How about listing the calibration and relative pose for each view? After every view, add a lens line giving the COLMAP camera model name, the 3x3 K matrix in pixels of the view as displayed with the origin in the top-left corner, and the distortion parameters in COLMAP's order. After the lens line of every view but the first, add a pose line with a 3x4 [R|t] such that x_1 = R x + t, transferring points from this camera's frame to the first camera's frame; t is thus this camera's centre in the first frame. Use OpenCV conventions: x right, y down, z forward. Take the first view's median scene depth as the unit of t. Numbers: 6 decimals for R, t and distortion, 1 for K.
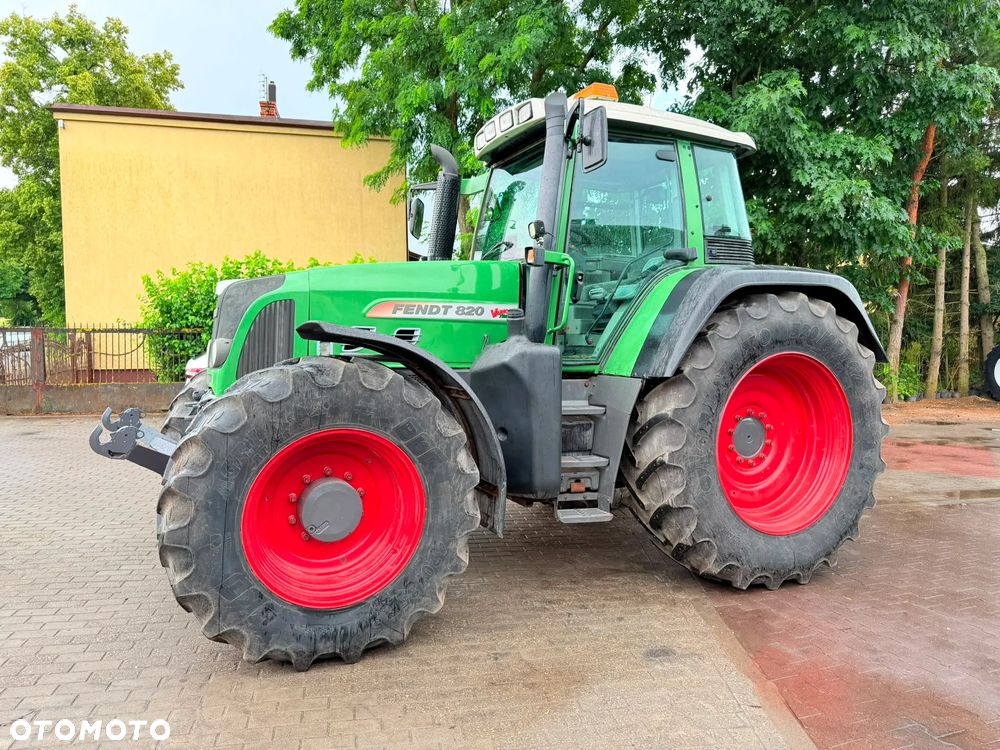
lens RADIAL K [[711.6, 0, 502.8], [0, 711.6, 379.0], [0, 0, 1]] dist [0.021793, -0.024924]
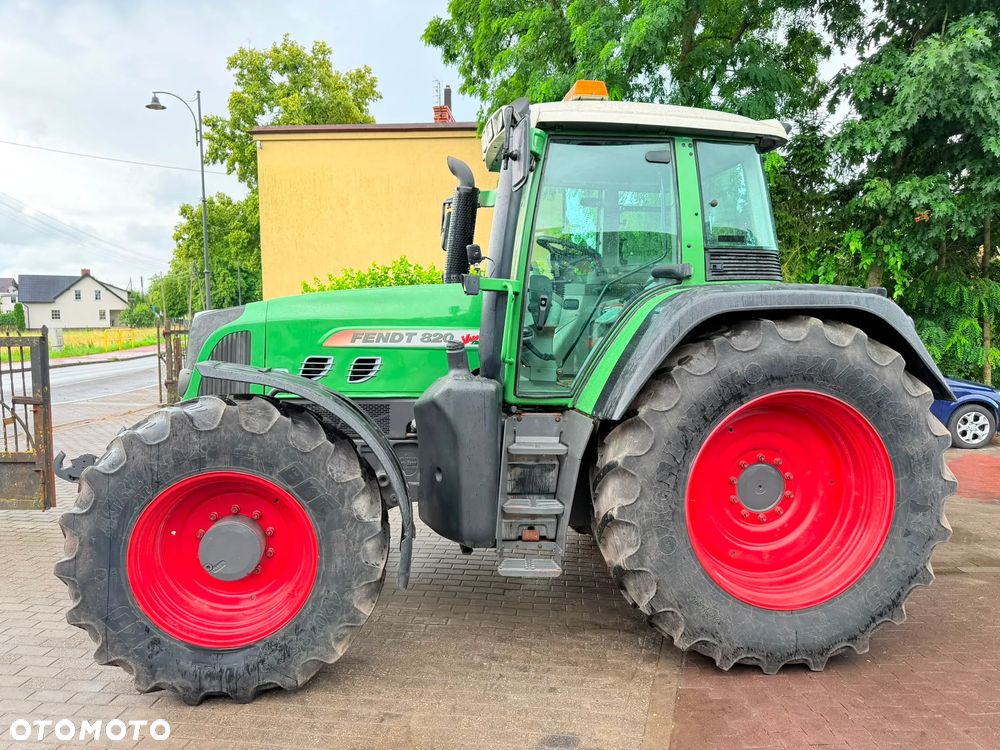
lens RADIAL K [[709.8, 0, 497.8], [0, 709.8, 382.4], [0, 0, 1]] dist [0.021933, -0.033185]
pose [[0.955614, 0.019941, -0.293947, 0.320286], [-0.013073, 0.999594, 0.025309, -0.063463], [0.294332, -0.020343, 0.955487, 0.123023]]
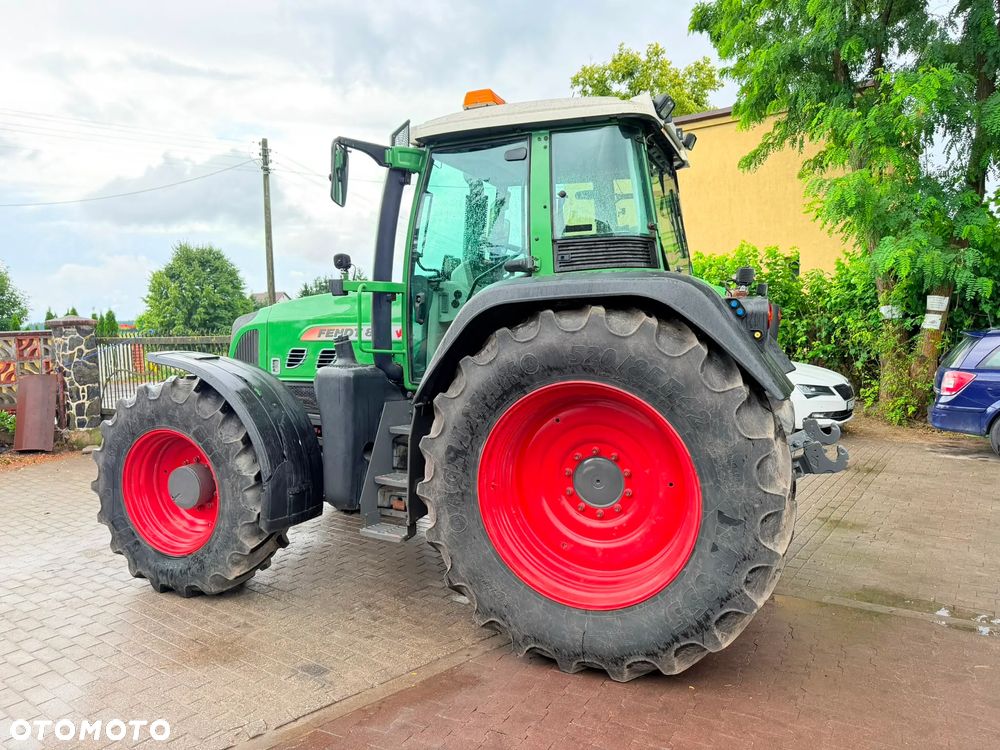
lens RADIAL K [[700.7, 0, 503.2], [0, 700.7, 376.9], [0, 0, 1]] dist [0.088071, -0.138025]
pose [[0.667308, 0.035513, -0.743934, 0.940676], [-0.016319, 0.999320, 0.033065, -0.068109], [0.744603, -0.009924, 0.667434, 0.419813]]
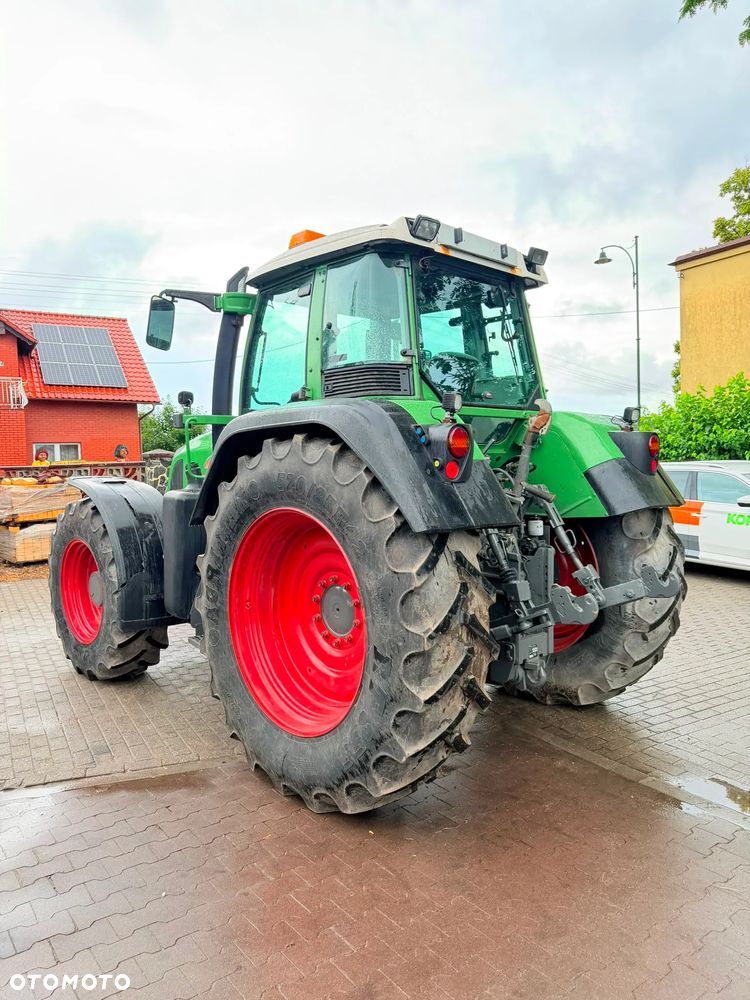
lens RADIAL K [[693.0, 0, 375.0], [0, 693.0, 500.0], [0, 0, 1]] dist [0.104369, -0.116092]
pose [[0.310009, 0.036620, -0.950028, 1.202653], [-0.036094, 0.998991, 0.026729, -0.072350], [0.950048, 0.026004, 0.311018, 0.860098]]
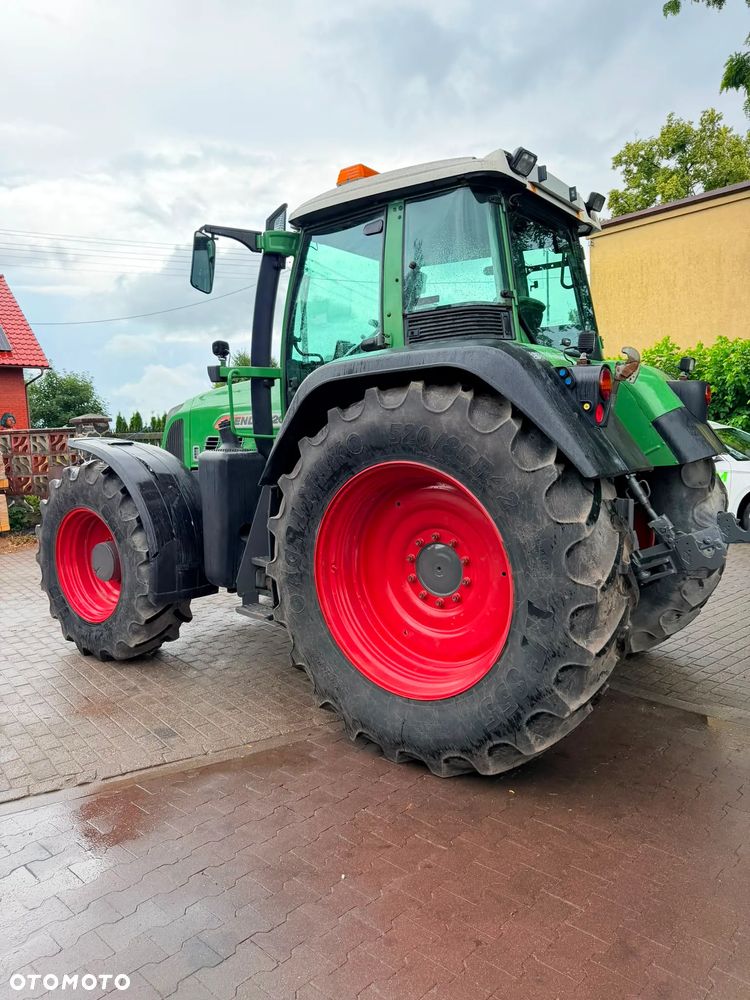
lens RADIAL K [[693.0, 0, 375.0], [0, 693.0, 500.0], [0, 0, 1]] dist [0.104369, -0.116092]
pose [[0.459625, 0.067657, -0.885532, 1.062957], [-0.018624, 0.997609, 0.066554, -0.045880], [0.887918, -0.014098, 0.459787, 0.643596]]
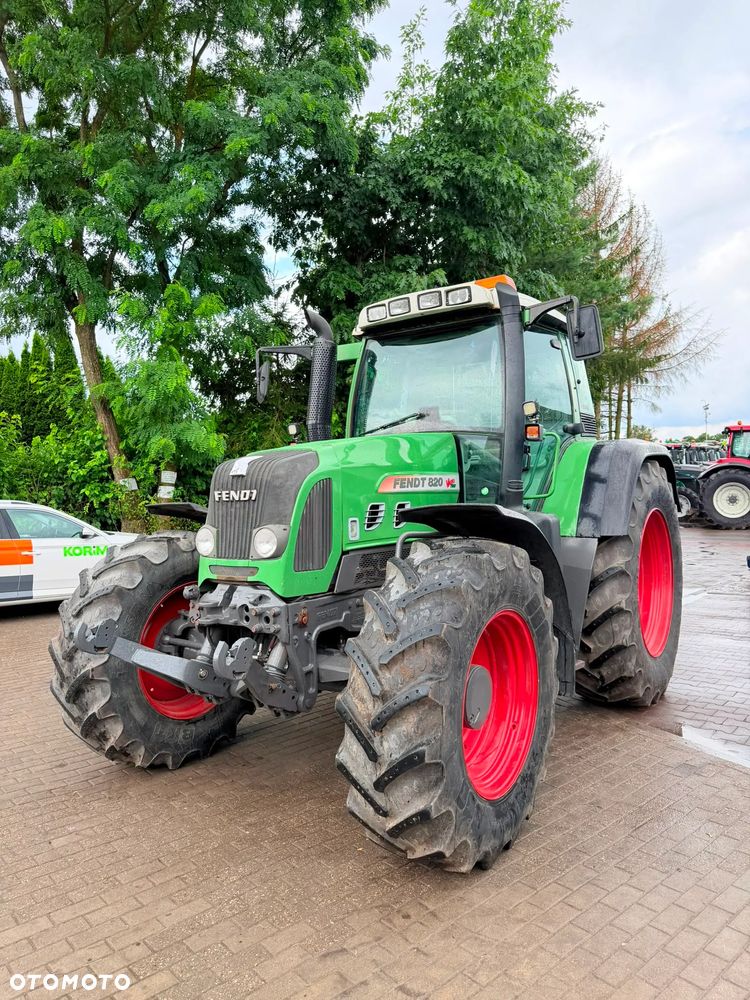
lens RADIAL K [[707.3, 0, 370.3], [0, 707.3, 500.6], [0, 0, 1]] dist [0.061635, -0.074443]
pose [[0.868040, -0.040098, 0.494872, -0.655660], [0.058380, 0.998062, -0.021532, -0.054697], [-0.493050, 0.047581, 0.868699, 0.165562]]
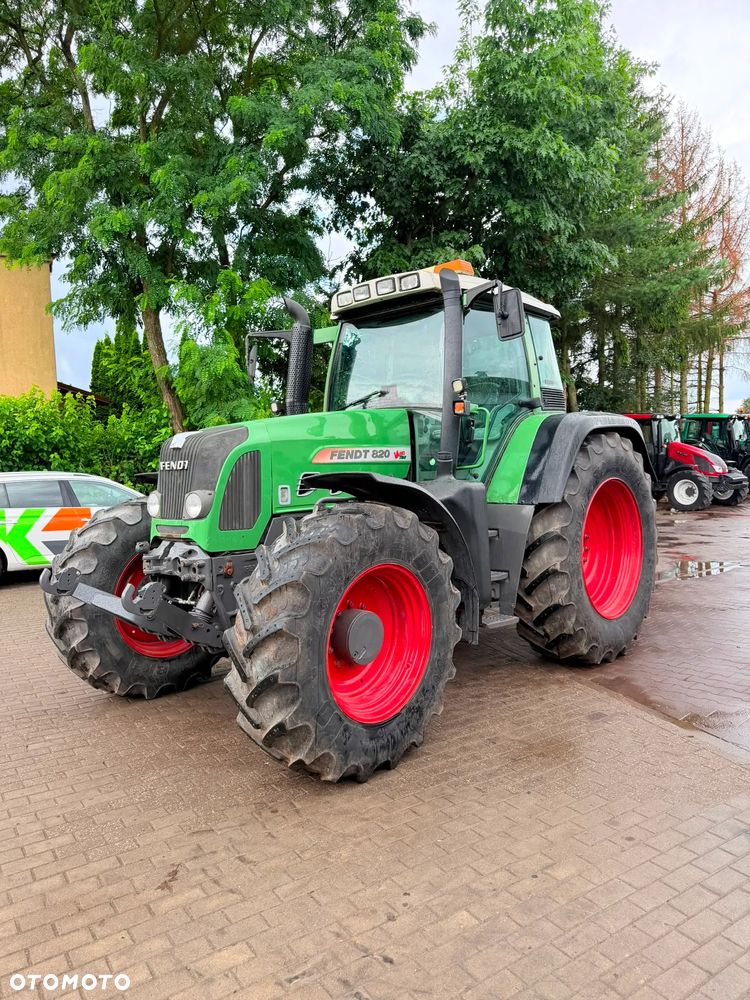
lens RADIAL K [[706.2, 0, 377.9], [0, 706.2, 498.1], [0, 0, 1]] dist [0.061922, -0.074126]
pose [[0.924983, -0.053774, 0.376184, -0.494294], [0.056610, 0.998390, 0.003521, -0.030666], [-0.375767, 0.018039, 0.926538, -0.042482]]
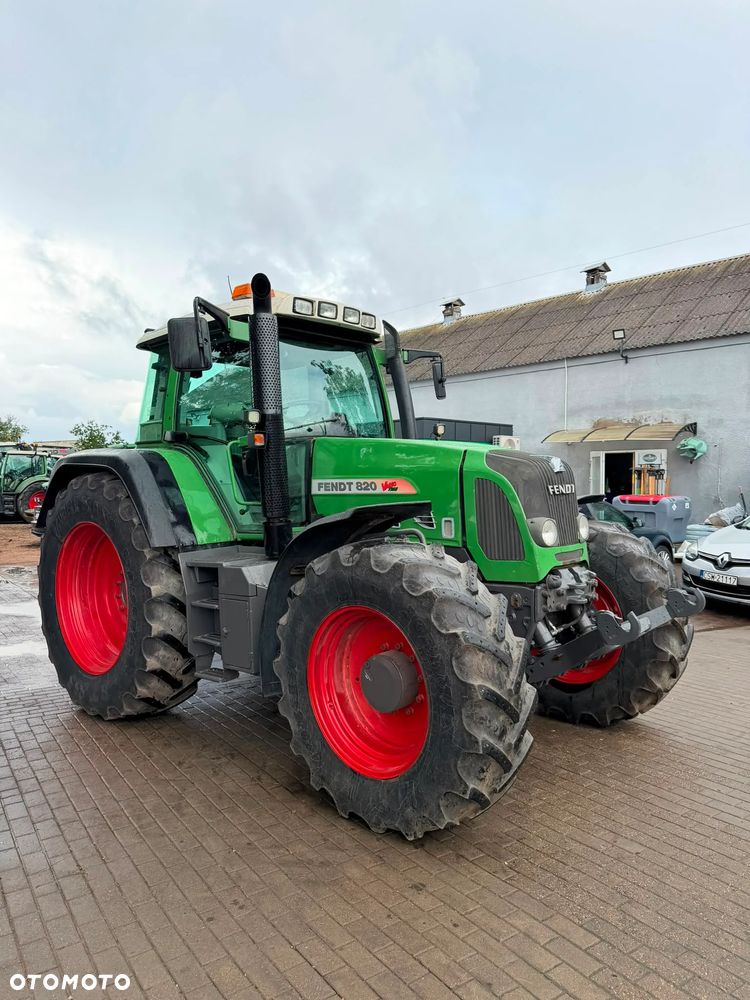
lens RADIAL K [[711.6, 0, 375.0], [0, 711.6, 500.0], [0, 0, 1]] dist [0.021793, -0.024924]
pose [[-0.370390, -0.028525, 0.928438, -1.161937], [0.067927, 0.996020, 0.057700, -0.143926], [-0.926389, 0.084438, -0.366979, 1.525836]]
